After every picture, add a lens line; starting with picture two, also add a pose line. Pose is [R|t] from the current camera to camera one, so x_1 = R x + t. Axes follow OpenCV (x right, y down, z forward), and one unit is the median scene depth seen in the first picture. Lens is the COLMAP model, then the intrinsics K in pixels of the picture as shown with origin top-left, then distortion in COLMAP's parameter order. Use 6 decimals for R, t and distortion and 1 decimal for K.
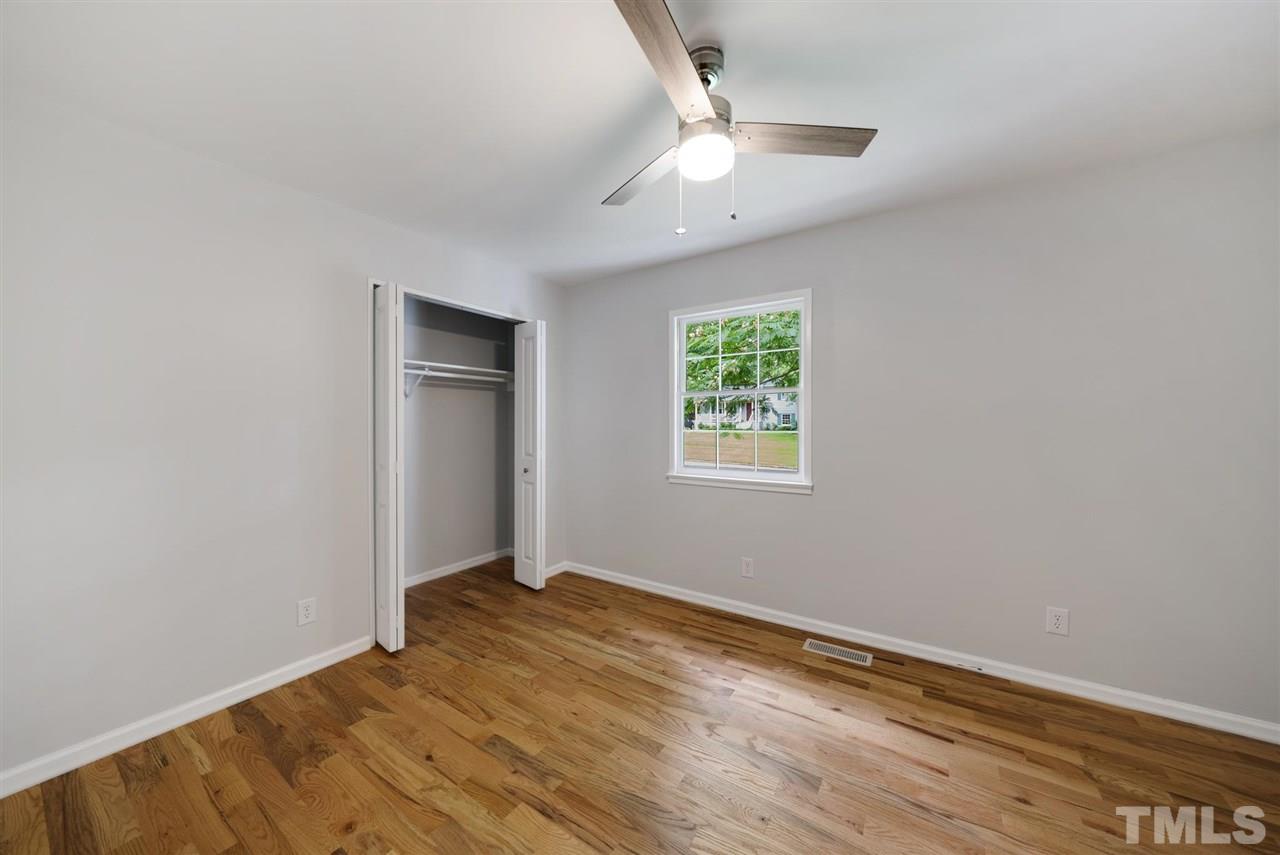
lens RADIAL K [[450.2, 0, 636.5], [0, 450.2, 428.5], [0, 0, 1]] dist [-0.009067, 0.000912]
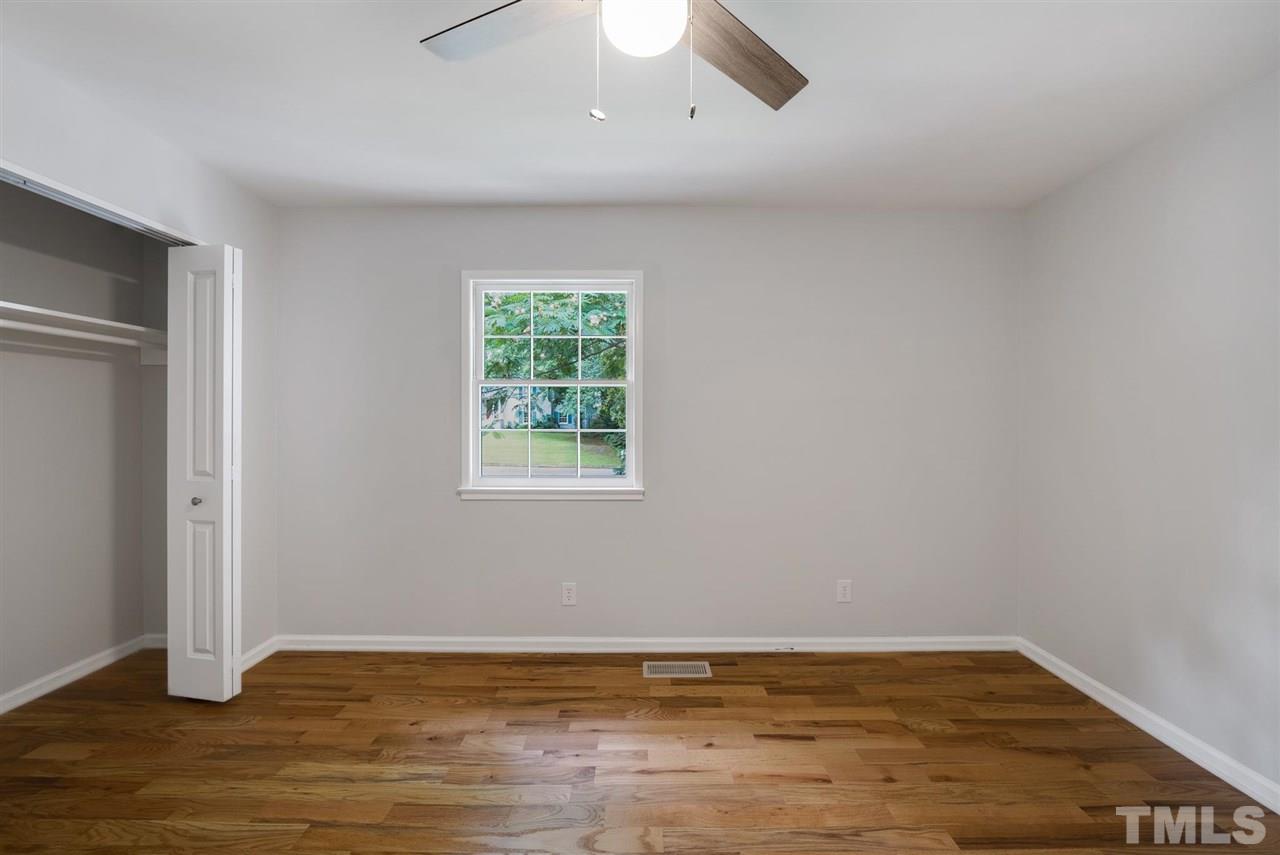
lens RADIAL K [[450.2, 0, 642.5], [0, 450.2, 424.9], [0, 0, 1]] dist [-0.009067, 0.000912]
pose [[0.828213, -0.002275, 0.560409, -0.111984], [0.004490, 0.999987, -0.002576, -0.001120], [-0.560396, 0.004649, 0.828212, 0.246209]]
